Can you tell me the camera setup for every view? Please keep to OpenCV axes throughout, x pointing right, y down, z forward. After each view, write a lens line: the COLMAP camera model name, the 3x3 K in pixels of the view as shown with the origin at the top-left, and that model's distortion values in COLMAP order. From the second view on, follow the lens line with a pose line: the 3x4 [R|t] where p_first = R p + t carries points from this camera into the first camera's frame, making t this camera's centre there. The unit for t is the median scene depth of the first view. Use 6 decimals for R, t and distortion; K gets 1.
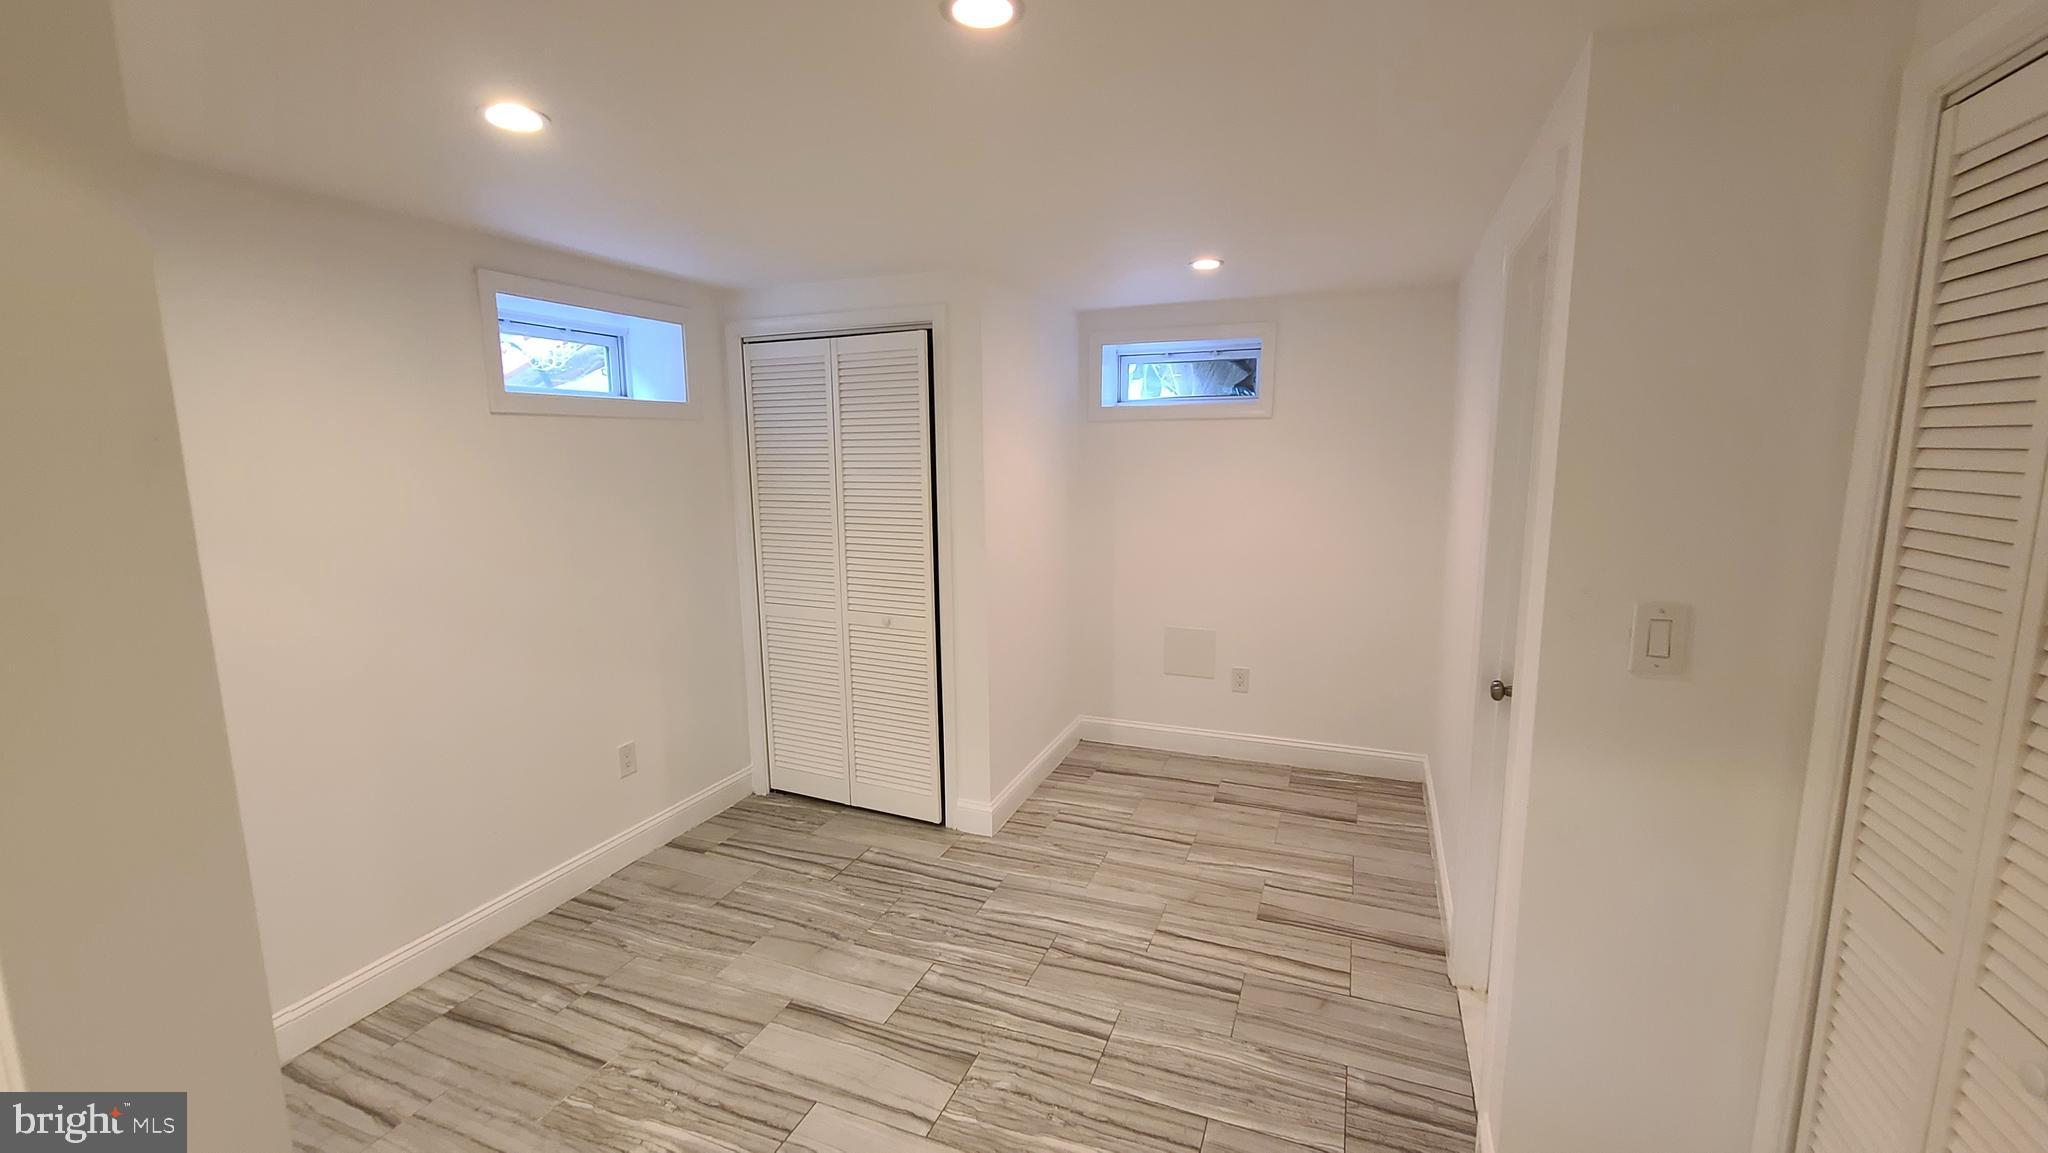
lens RADIAL K [[837.3, 0, 1017.8], [0, 837.3, 579.5], [0, 0, 1]] dist [0.001628, -0.000459]
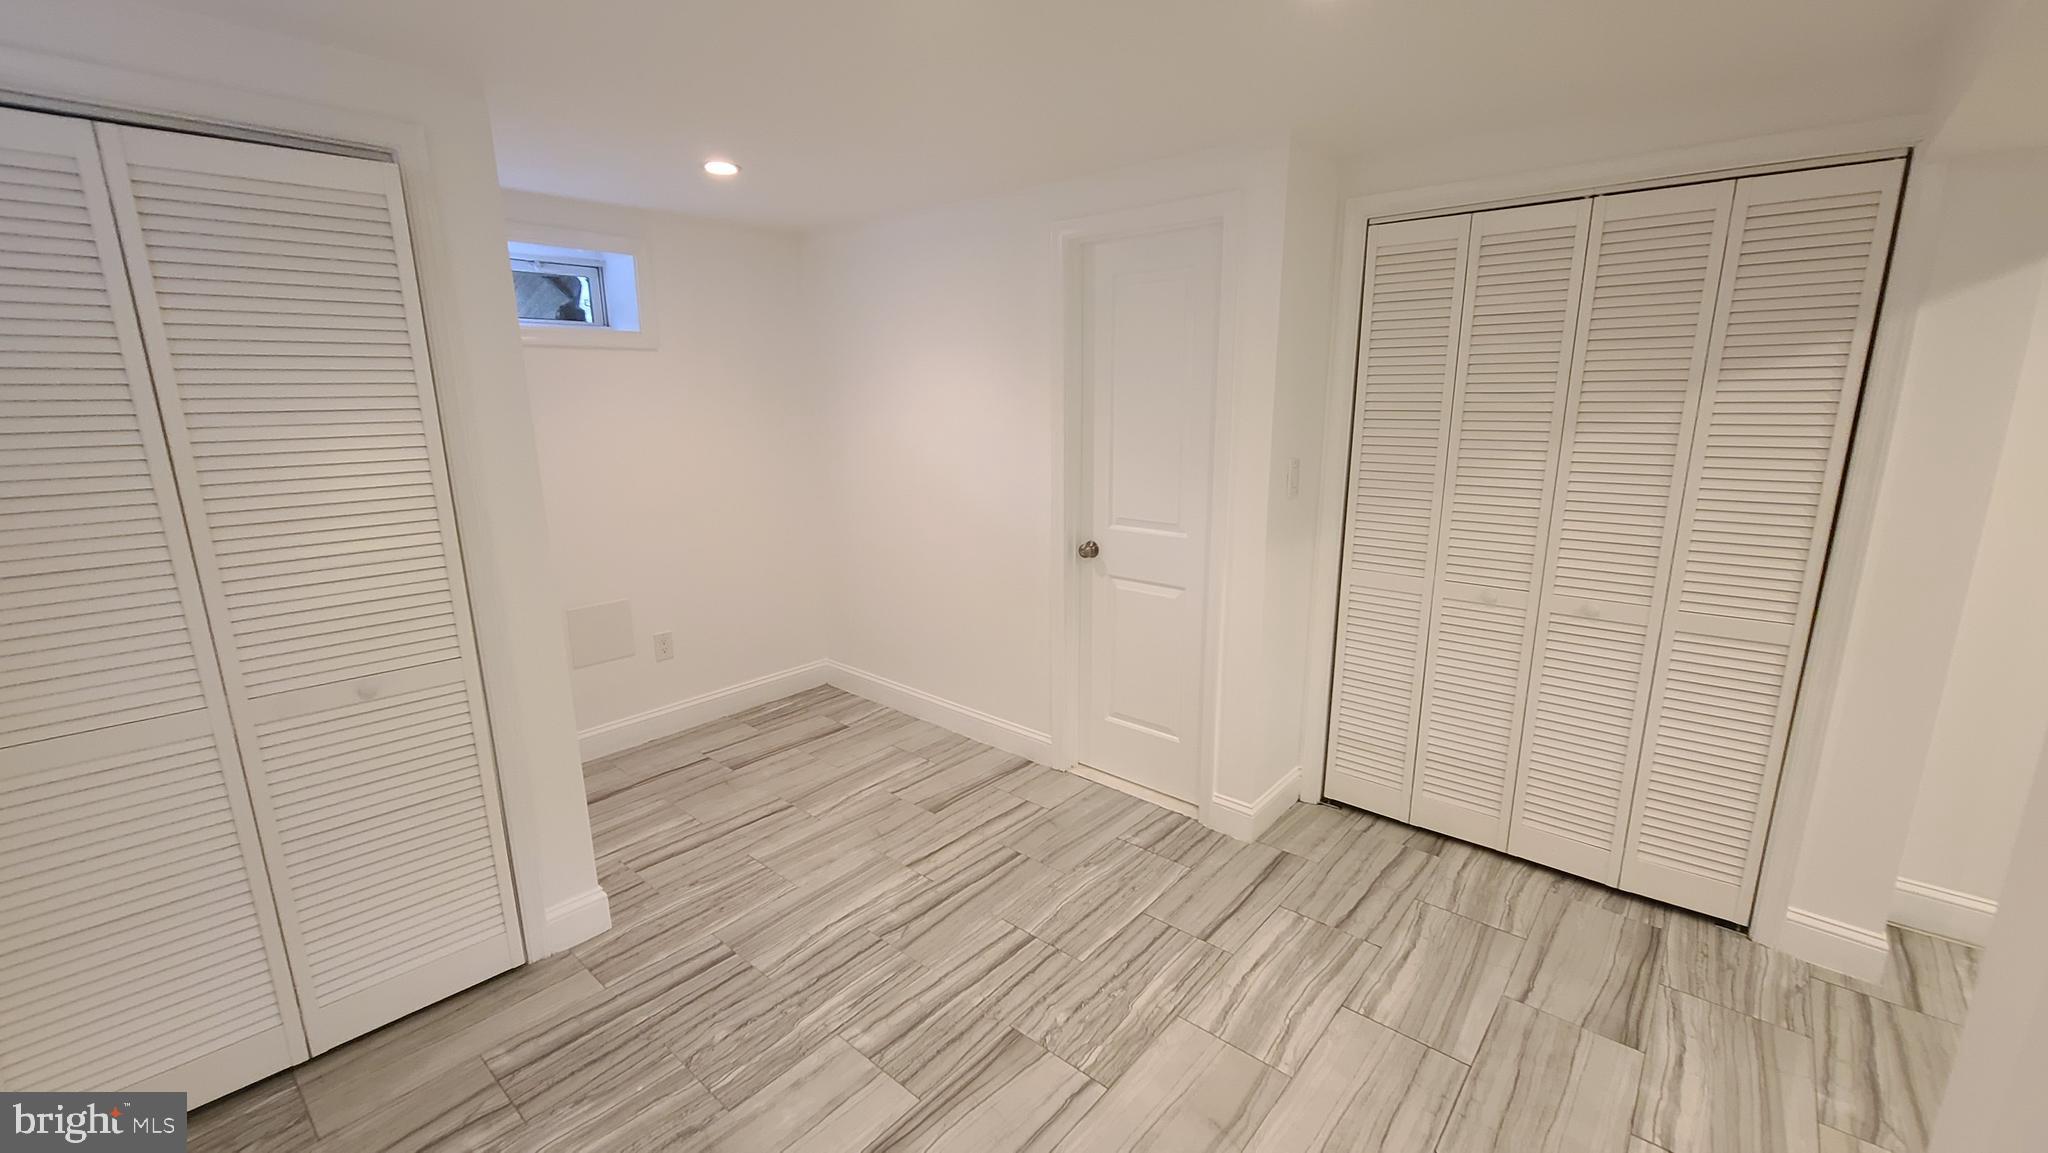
lens RADIAL K [[837.3, 0, 1017.8], [0, 837.3, 579.5], [0, 0, 1]] dist [0.001628, -0.000459]
pose [[0.323601, -0.205442, 0.923621, -0.589805], [0.153282, 0.974632, 0.163085, -0.053096], [-0.933695, 0.088800, 0.346882, 0.455772]]
